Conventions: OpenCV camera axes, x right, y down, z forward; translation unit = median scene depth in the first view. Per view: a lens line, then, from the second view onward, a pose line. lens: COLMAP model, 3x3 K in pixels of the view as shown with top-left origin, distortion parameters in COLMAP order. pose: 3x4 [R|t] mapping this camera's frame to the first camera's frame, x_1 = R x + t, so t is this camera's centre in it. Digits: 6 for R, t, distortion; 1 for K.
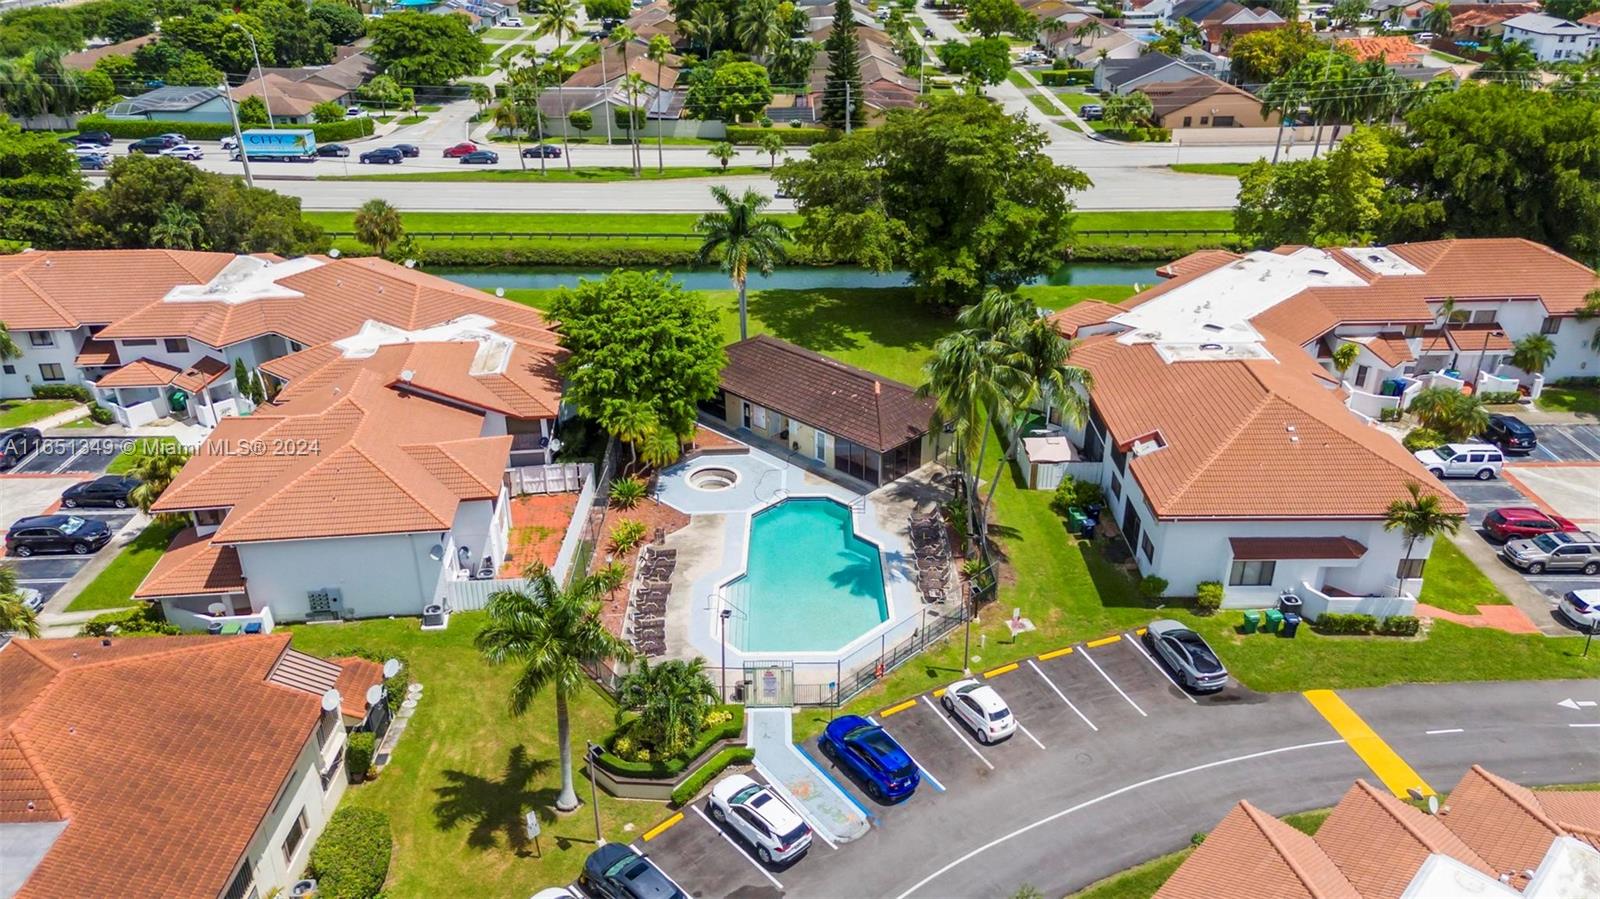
lens RADIAL K [[1178.8, 0, 804.0], [0, 1178.8, 448.8], [0, 0, 1]] dist [0.073238, 0.006211]
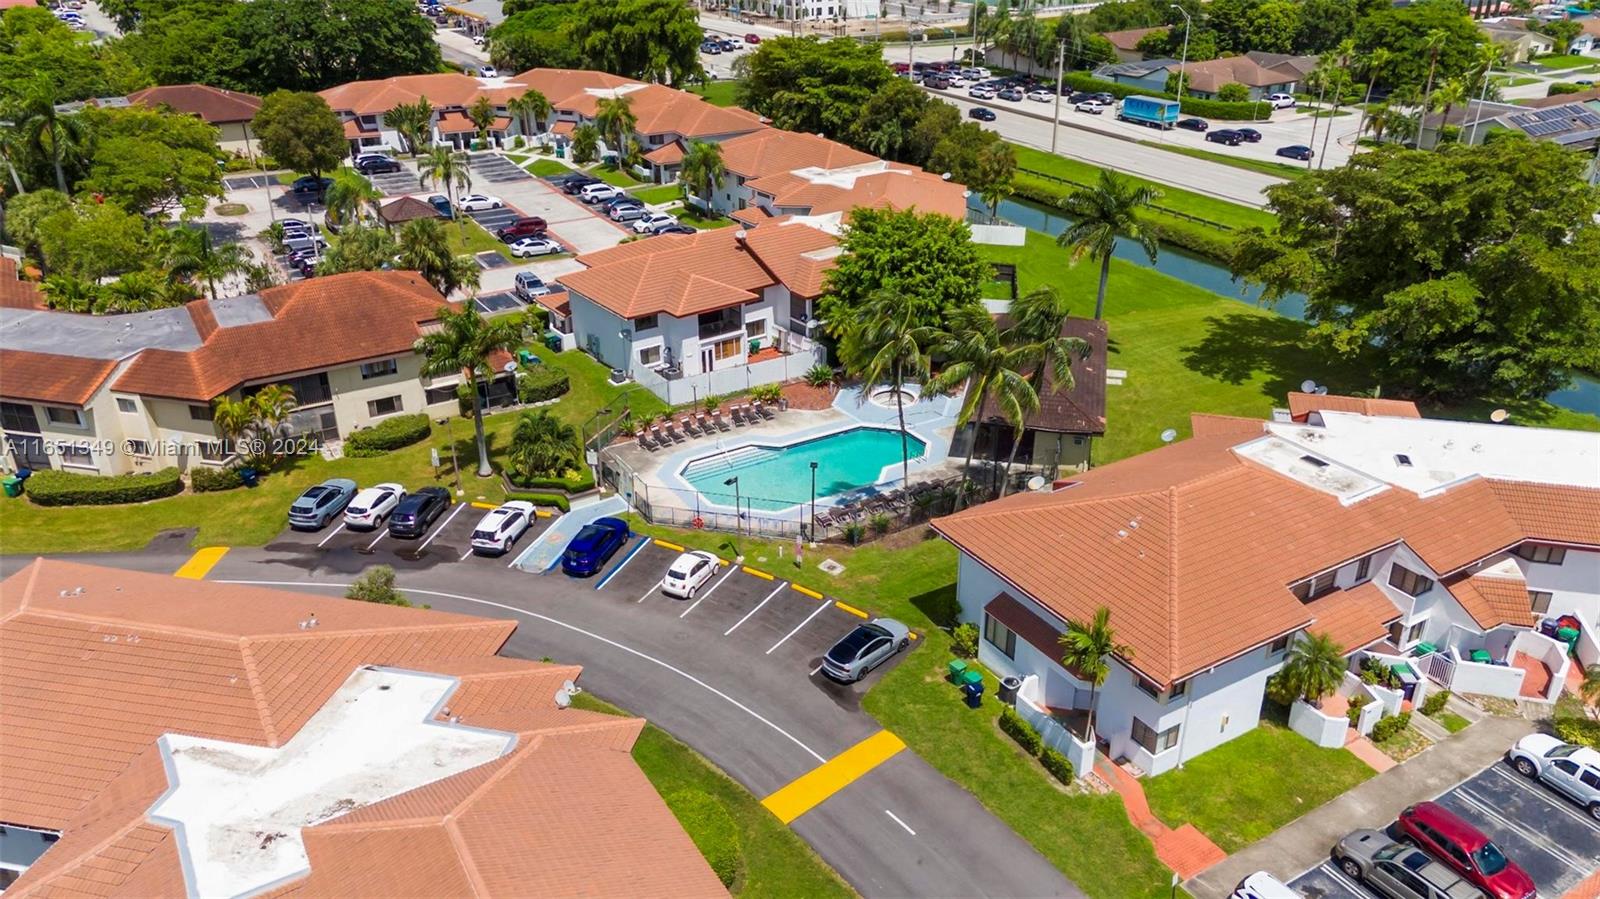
lens RADIAL K [[1178.8, 0, 804.0], [0, 1178.8, 448.8], [0, 0, 1]] dist [0.073238, 0.006211]
pose [[0.513857, 0.378955, -0.769639, 0.793506], [-0.379457, 0.905012, 0.192262, -0.119476], [0.769392, 0.193250, 0.608844, 0.260081]]
